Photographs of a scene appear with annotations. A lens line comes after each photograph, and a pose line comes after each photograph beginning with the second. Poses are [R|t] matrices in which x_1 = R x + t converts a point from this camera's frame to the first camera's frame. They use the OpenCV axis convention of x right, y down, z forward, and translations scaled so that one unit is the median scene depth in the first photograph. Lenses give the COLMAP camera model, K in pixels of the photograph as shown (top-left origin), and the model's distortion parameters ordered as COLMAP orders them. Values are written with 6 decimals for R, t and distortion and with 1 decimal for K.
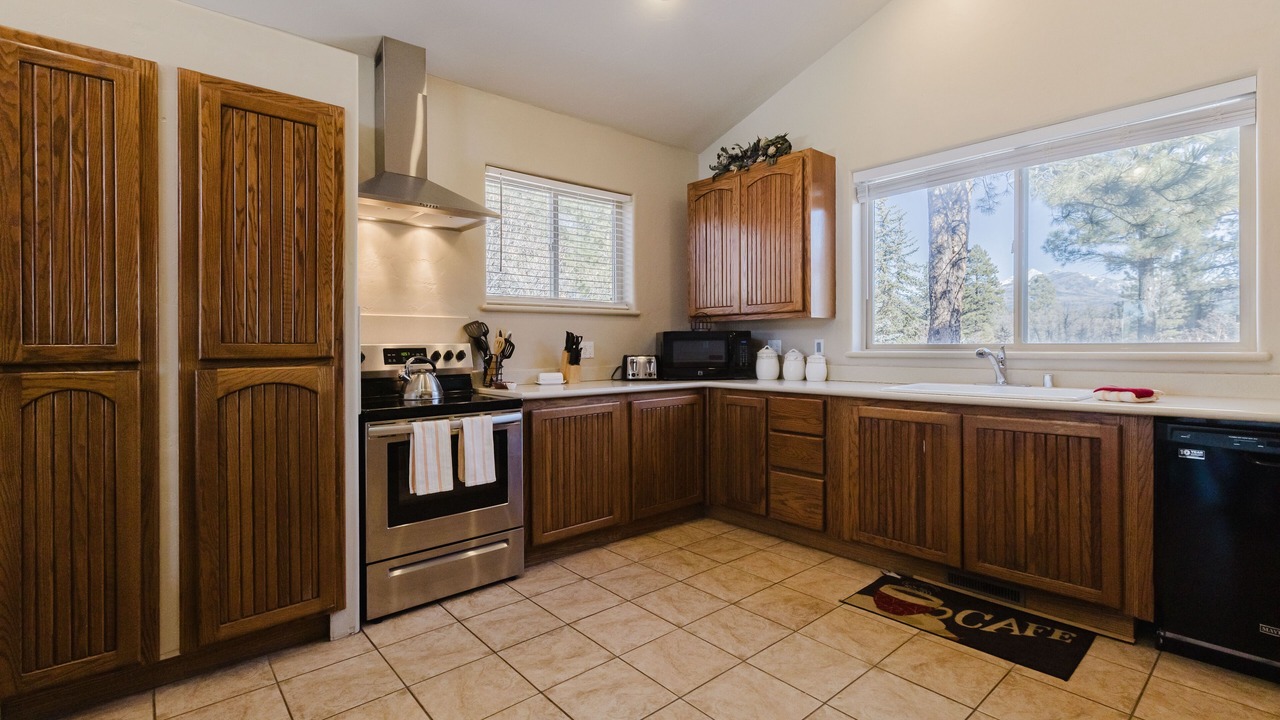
lens RADIAL K [[570.4, 0, 636.2], [0, 570.4, 352.7], [0, 0, 1]] dist [0.000216, -0.000261]
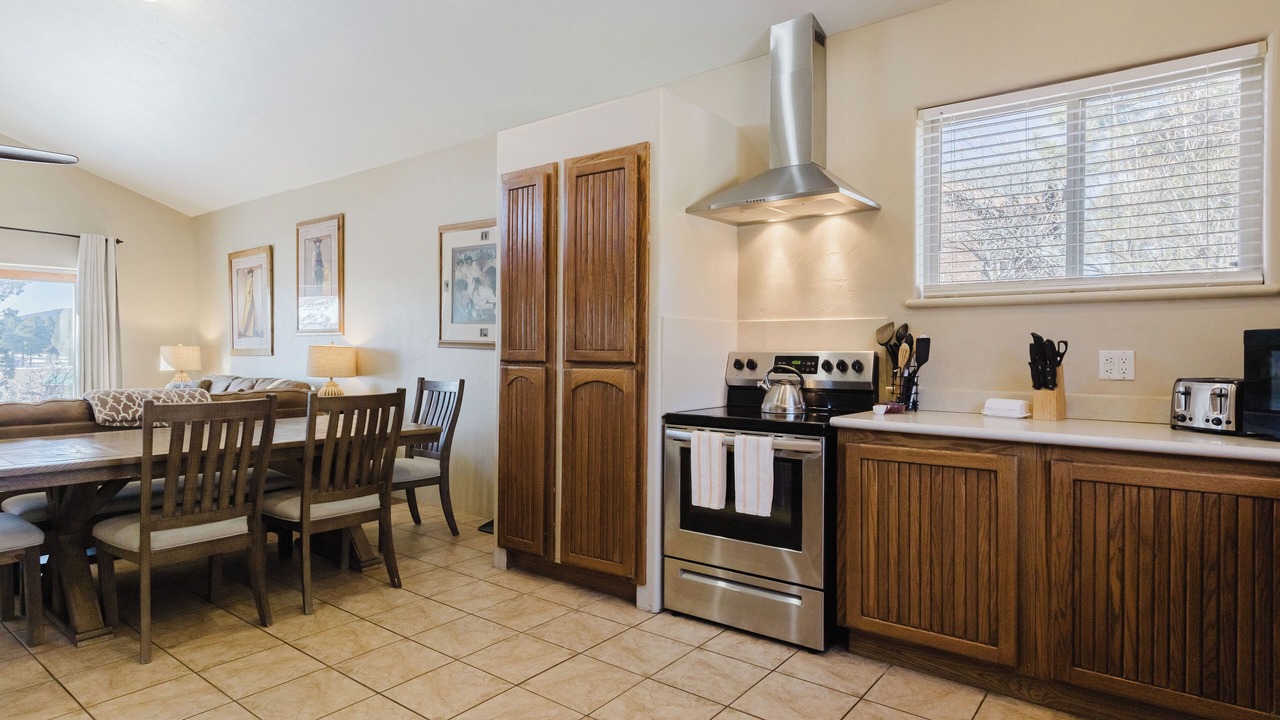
lens RADIAL K [[715.3, 0, 663.3], [0, 715.3, 358.6], [0, 0, 1]] dist [-0.001266, 0.000297]
pose [[0.203216, 0.020634, -0.978916, 0.710869], [-0.019182, 0.999670, 0.017089, -0.020717], [0.978946, 0.015305, 0.203545, 0.602518]]
